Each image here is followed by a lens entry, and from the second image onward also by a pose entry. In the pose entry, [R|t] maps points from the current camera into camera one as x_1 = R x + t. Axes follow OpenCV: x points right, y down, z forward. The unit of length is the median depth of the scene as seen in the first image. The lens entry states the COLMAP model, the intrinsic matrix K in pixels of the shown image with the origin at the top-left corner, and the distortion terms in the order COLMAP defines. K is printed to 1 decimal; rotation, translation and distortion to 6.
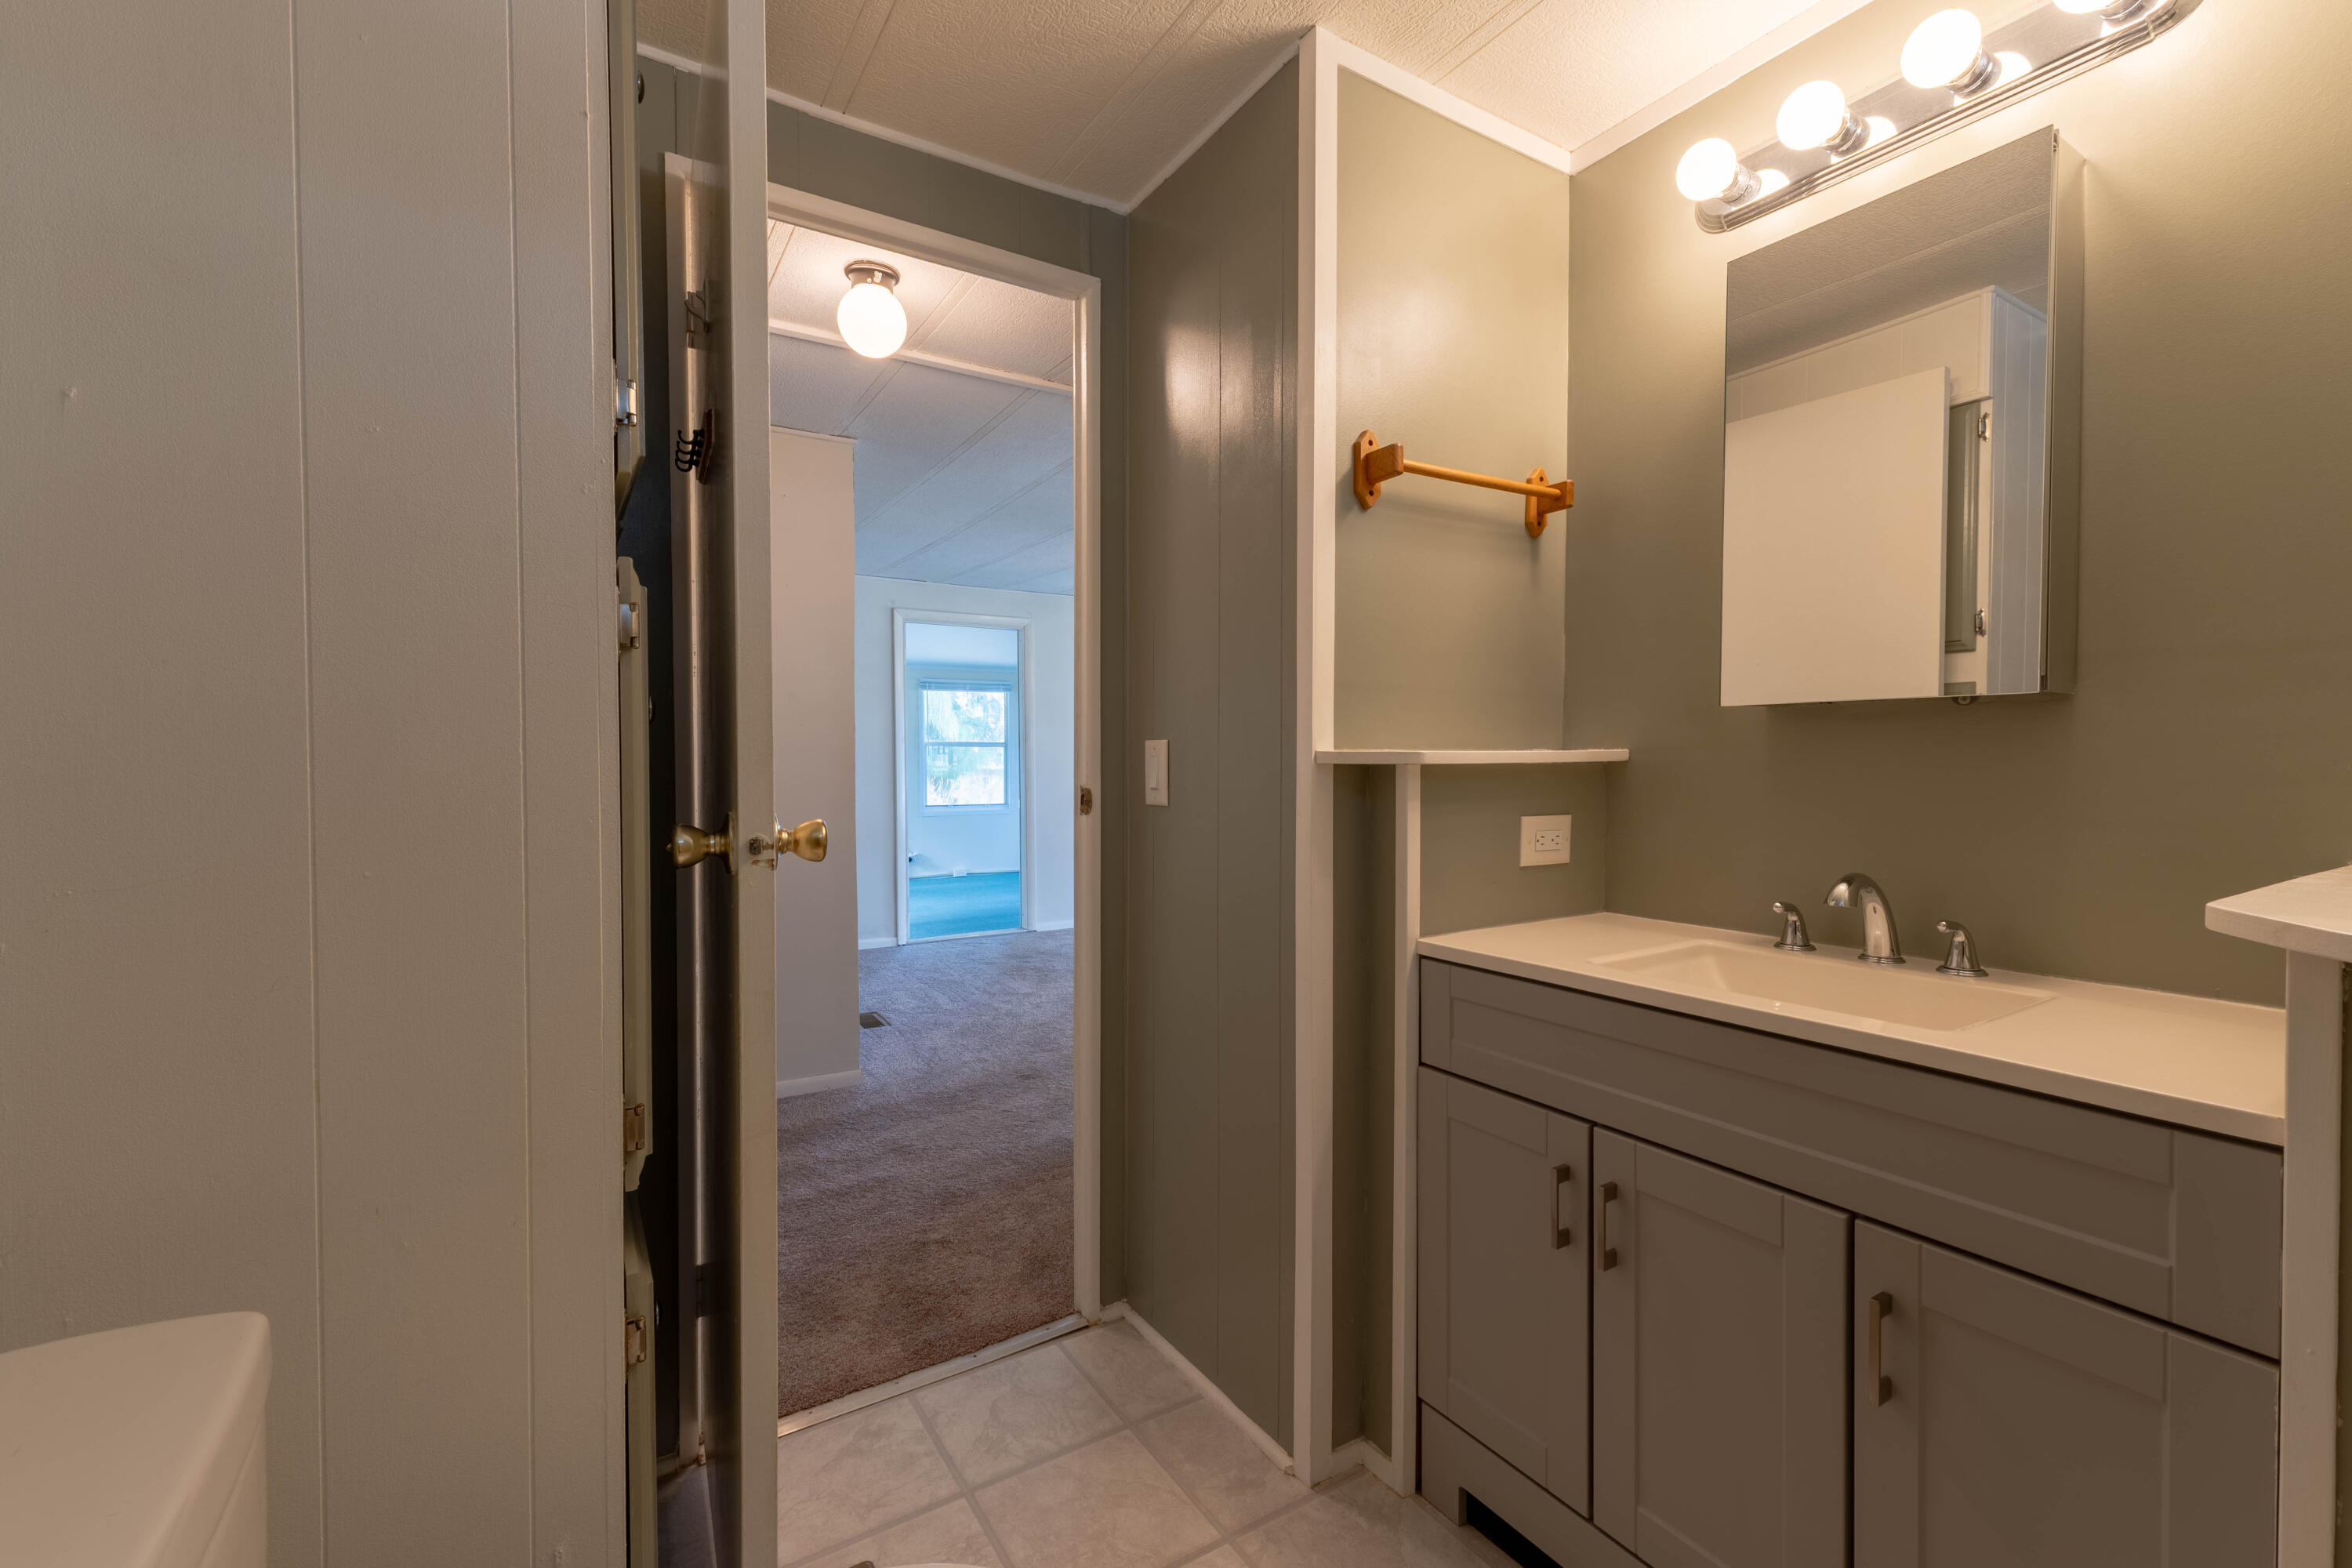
lens RADIAL K [[1000.7, 0, 1174.5], [0, 1000.7, 778.6], [0, 0, 1]] dist [0.004602, -0.000247]
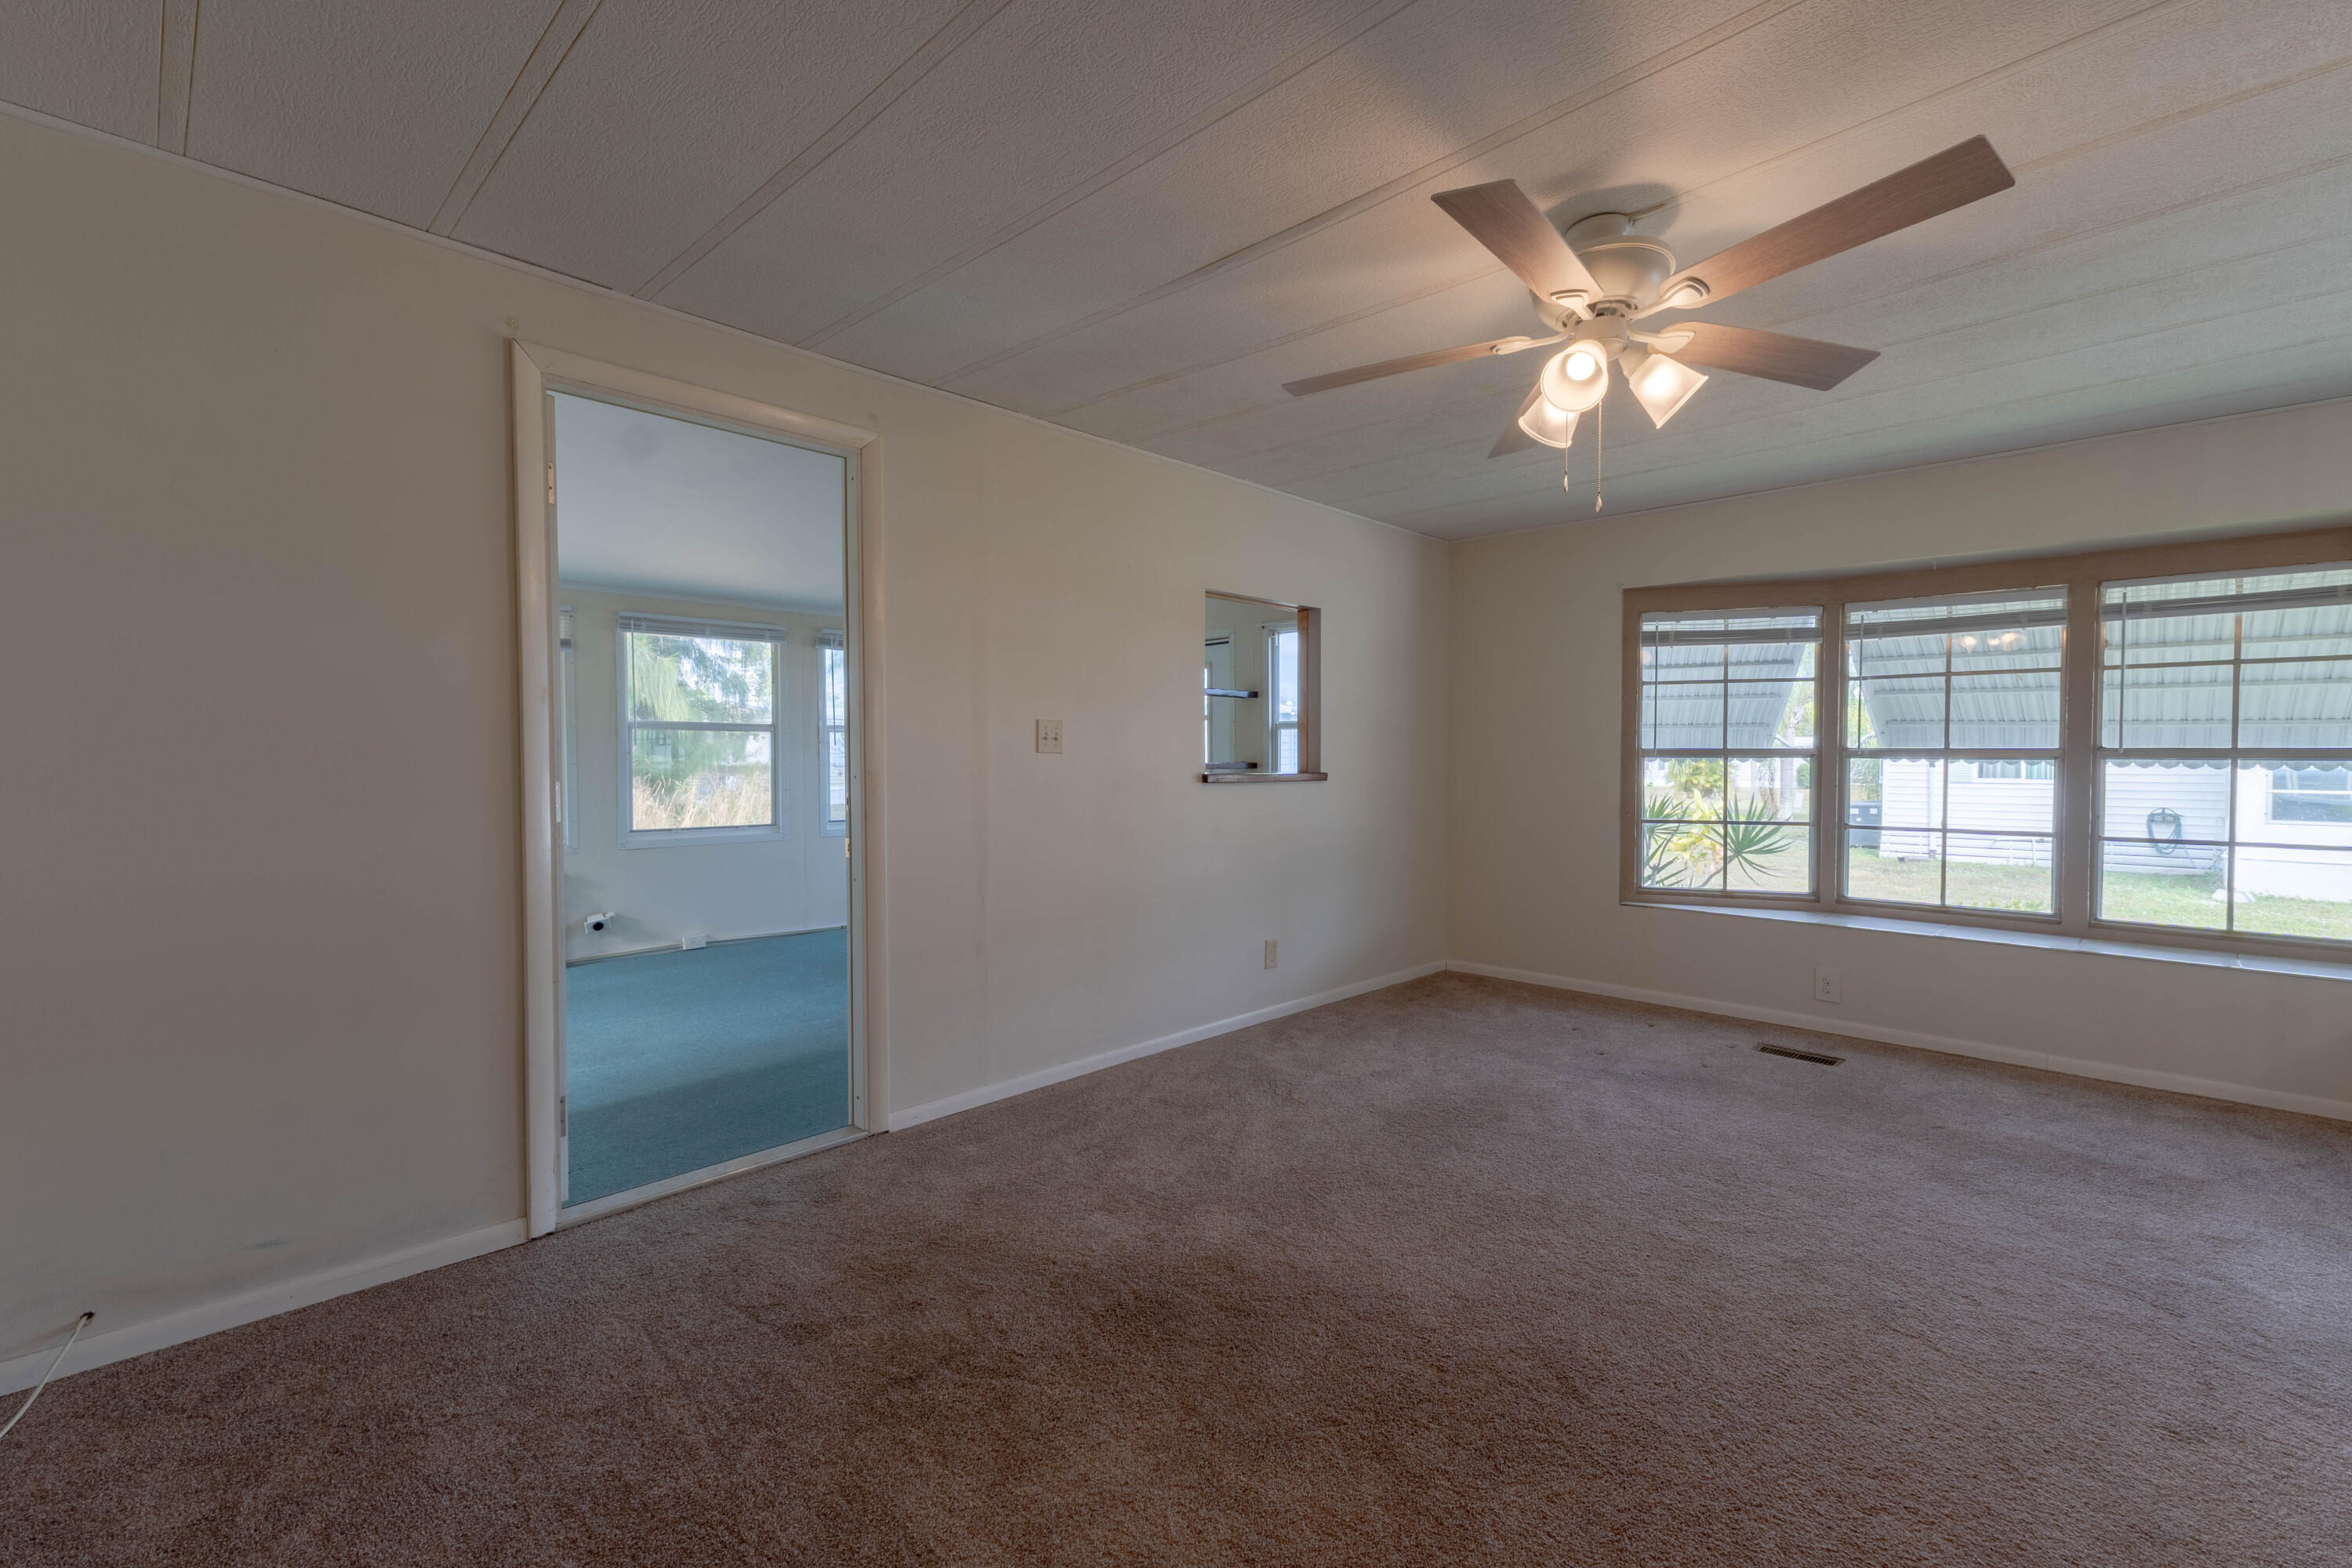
lens RADIAL K [[1000.7, 0, 1174.5], [0, 1000.7, 778.6], [0, 0, 1]] dist [0.004602, -0.000247]
pose [[0.970436, -0.001027, 0.241356, -0.082131], [0.000216, 0.999994, 0.003388, -0.005288], [-0.241358, -0.003236, 0.970431, 0.359443]]
